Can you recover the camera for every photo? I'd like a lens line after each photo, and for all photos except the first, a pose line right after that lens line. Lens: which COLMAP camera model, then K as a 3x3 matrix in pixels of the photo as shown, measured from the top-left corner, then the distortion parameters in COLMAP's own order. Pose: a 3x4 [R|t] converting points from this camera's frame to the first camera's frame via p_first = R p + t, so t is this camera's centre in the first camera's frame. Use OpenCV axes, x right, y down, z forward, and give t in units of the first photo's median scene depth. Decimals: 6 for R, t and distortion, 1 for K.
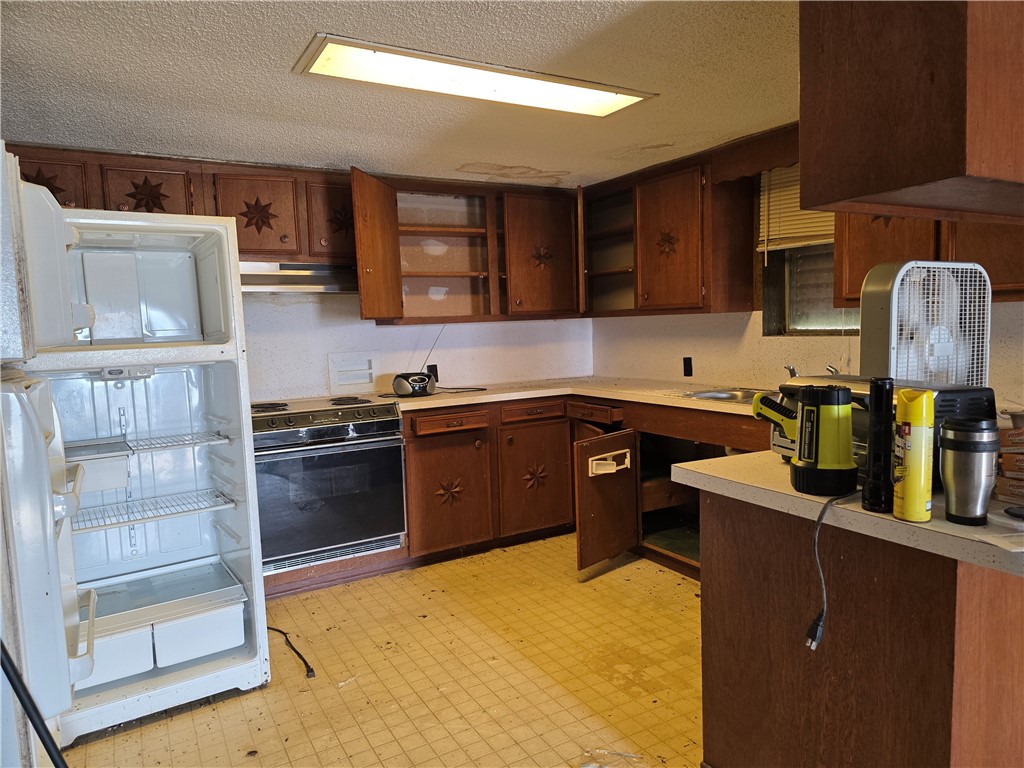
lens RADIAL K [[679.7, 0, 514.1], [0, 679.7, 387.8], [0, 0, 1]] dist [0.031285, -0.033962]
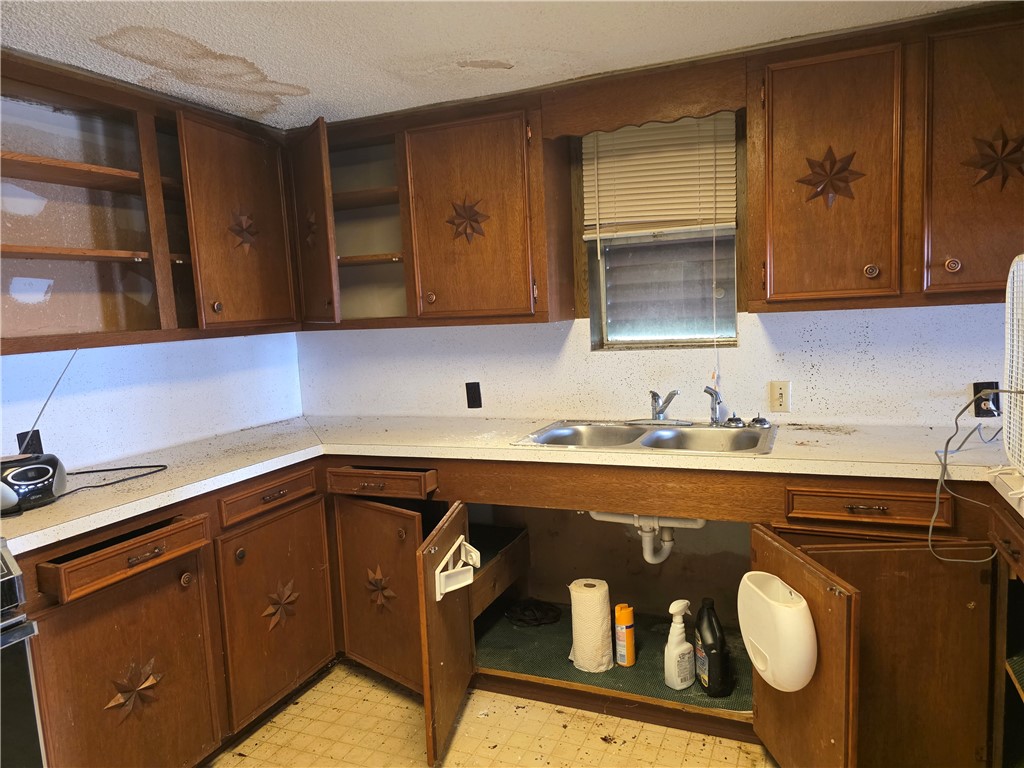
lens RADIAL K [[679.7, 0, 522.1], [0, 679.7, 381.1], [0, 0, 1]] dist [0.031285, -0.033962]
pose [[0.789236, -0.068937, 0.610208, -0.150771], [0.080300, 0.996732, 0.008745, -0.049700], [-0.608817, 0.042098, 0.792193, 0.404228]]
